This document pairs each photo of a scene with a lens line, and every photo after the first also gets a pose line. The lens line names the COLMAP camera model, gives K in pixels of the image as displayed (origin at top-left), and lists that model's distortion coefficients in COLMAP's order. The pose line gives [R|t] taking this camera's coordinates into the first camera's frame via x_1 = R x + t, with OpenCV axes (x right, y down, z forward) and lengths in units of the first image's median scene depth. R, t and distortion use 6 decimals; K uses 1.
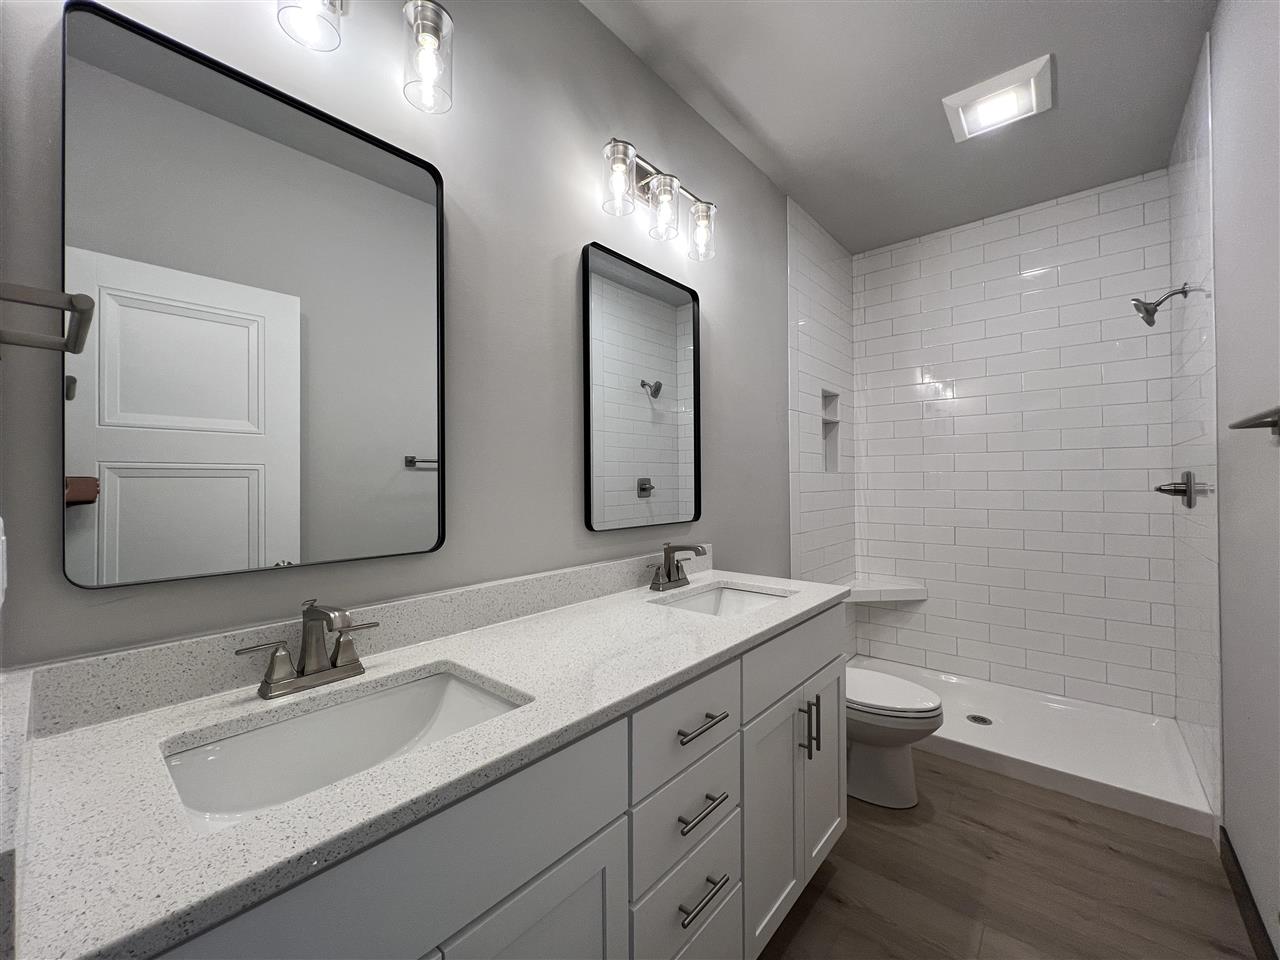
lens RADIAL K [[512.5, 0, 641.4], [0, 512.5, 476.9], [0, 0, 1]] dist [0.000804, 0.000353]
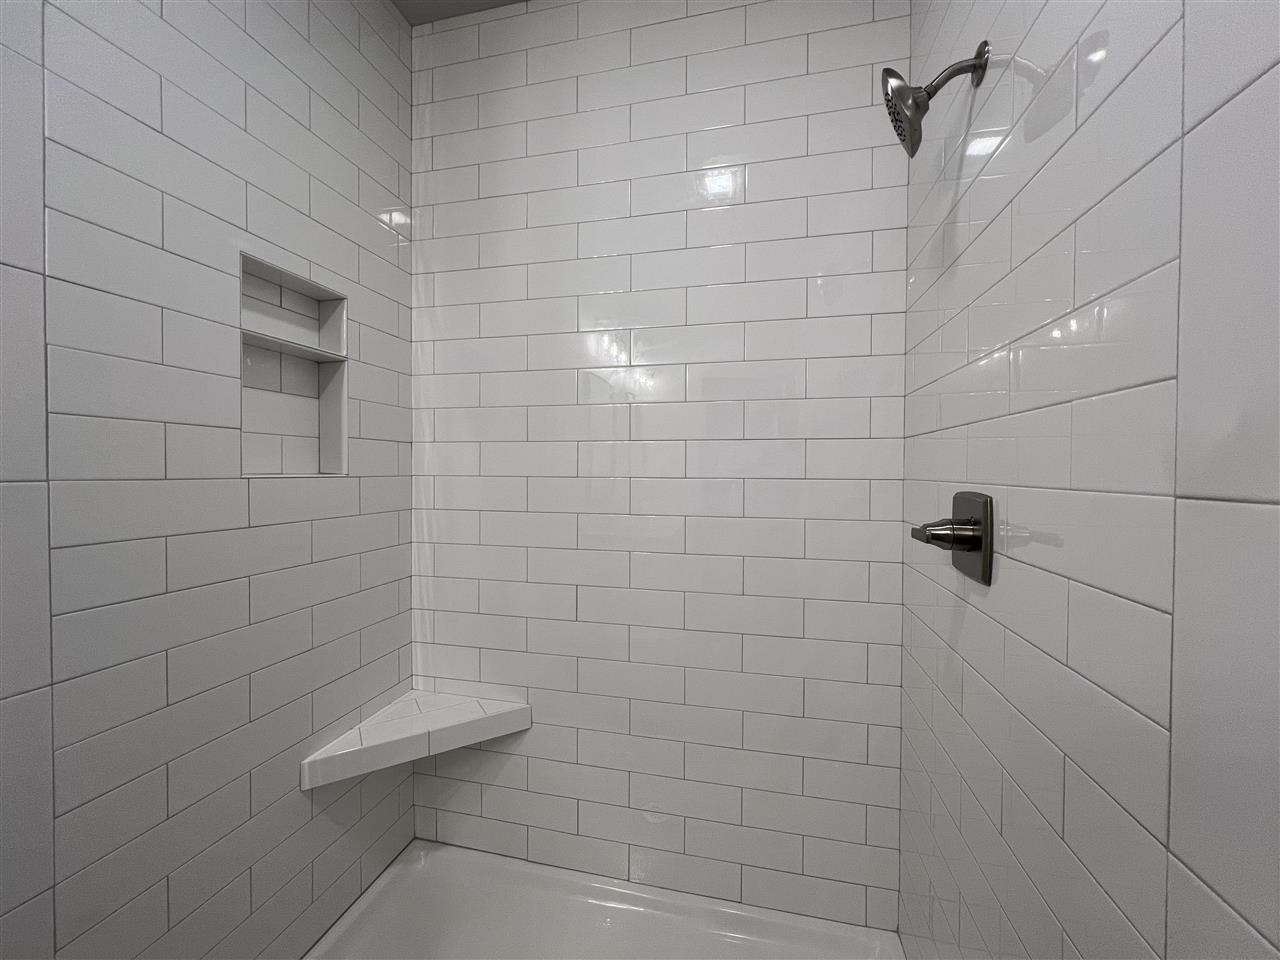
lens RADIAL K [[512.5, 0, 639.5], [0, 512.5, 479.9], [0, 0, 1]] dist [0.000804, 0.000353]
pose [[0.889813, 0.003612, 0.456311, 0.410209], [-0.014552, 0.999685, 0.020463, -0.017519], [-0.456093, -0.024849, 0.889585, 0.492981]]
